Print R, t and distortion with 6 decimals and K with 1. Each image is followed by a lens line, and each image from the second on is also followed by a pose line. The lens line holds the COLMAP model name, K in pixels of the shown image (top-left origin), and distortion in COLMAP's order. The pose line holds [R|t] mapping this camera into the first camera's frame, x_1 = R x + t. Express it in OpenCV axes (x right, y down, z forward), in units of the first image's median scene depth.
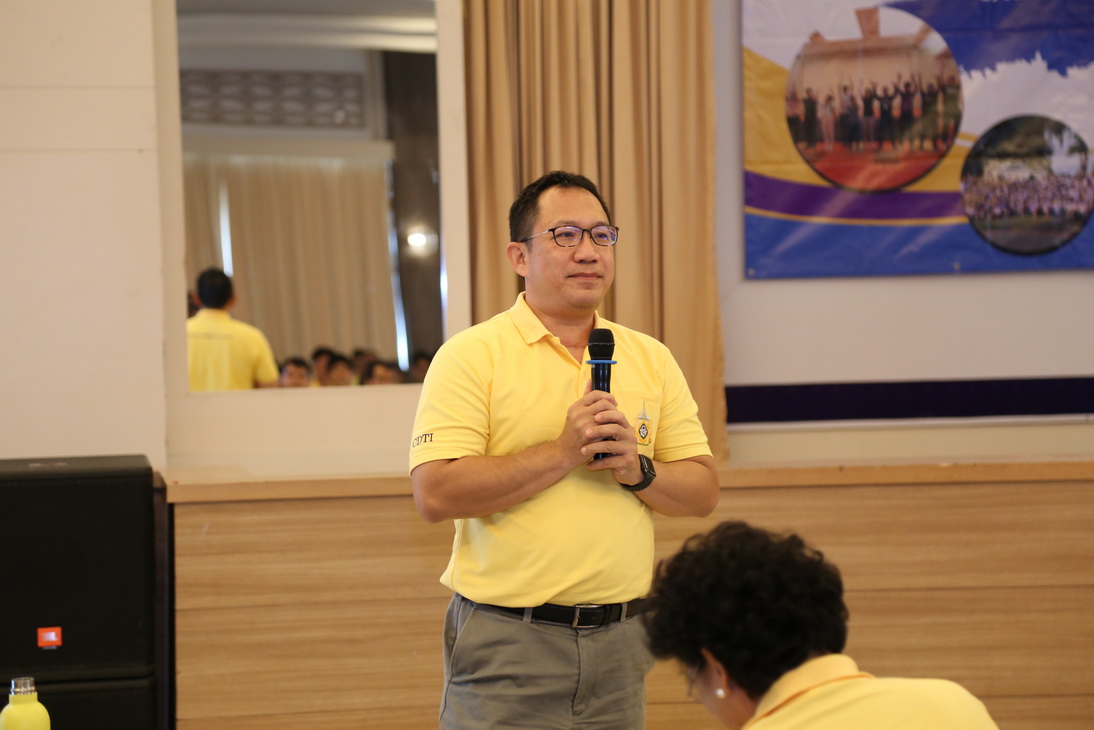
lens RADIAL K [[2967.9, 0, 547.0], [0, 2967.9, 365.0], [0, 0, 1]] dist [0.568636, 0.449804]
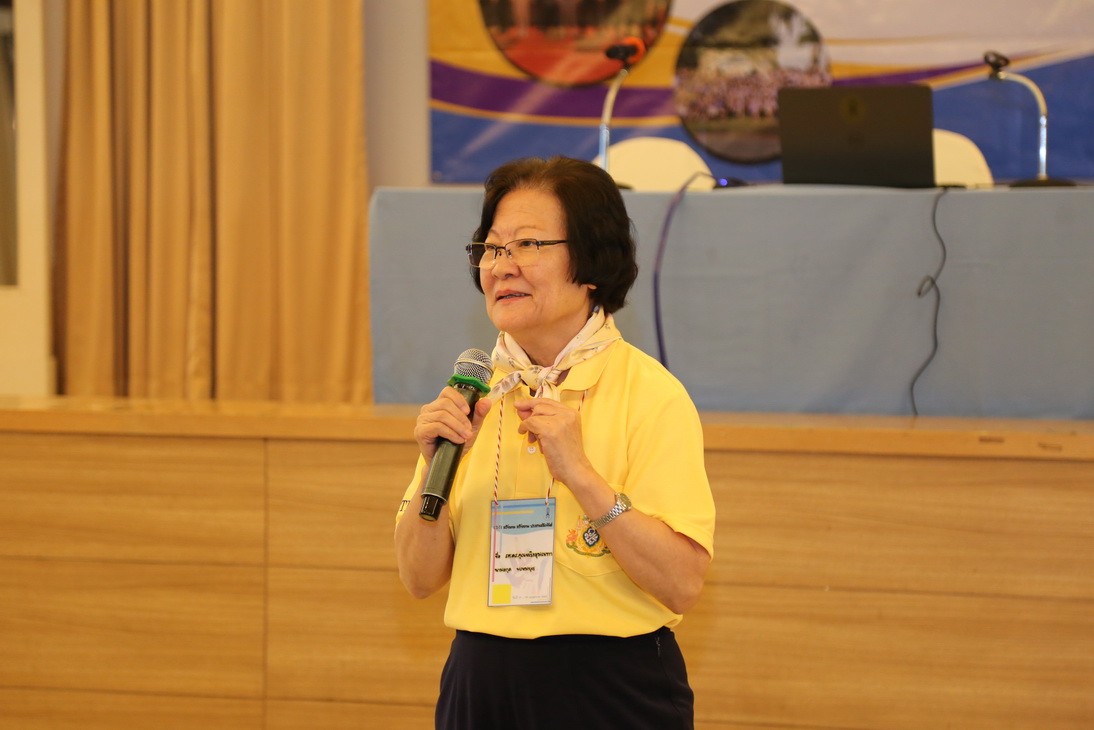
lens RADIAL K [[2967.9, 0, 547.0], [0, 2967.9, 365.0], [0, 0, 1]] dist [0.568636, 0.449804]
pose [[0.915513, 0.047895, -0.399427, 0.450185], [-0.033354, 0.998506, 0.043279, -0.014630], [0.400903, -0.026300, 0.915743, 0.209882]]
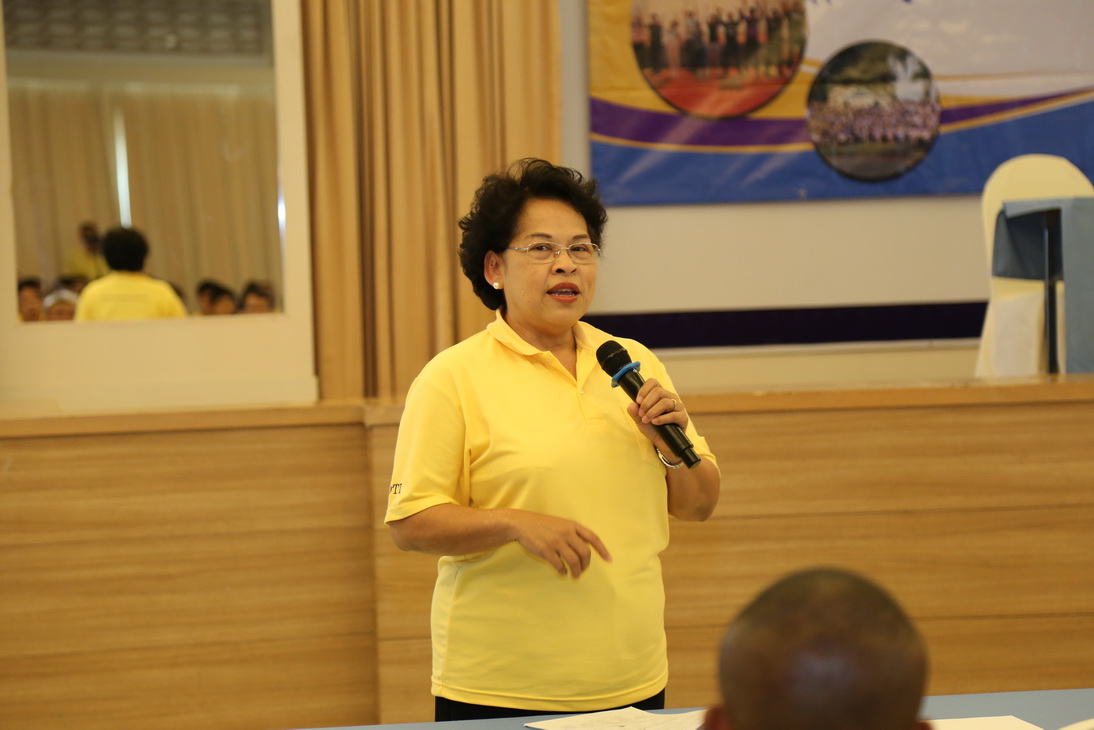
lens RADIAL K [[2967.9, 0, 547.0], [0, 2967.9, 365.0], [0, 0, 1]] dist [0.568636, 0.449804]
pose [[0.999648, -0.006964, 0.025587, 0.025882], [0.006348, 0.999690, 0.024064, -0.000277], [-0.025746, -0.023893, 0.999383, 0.008164]]
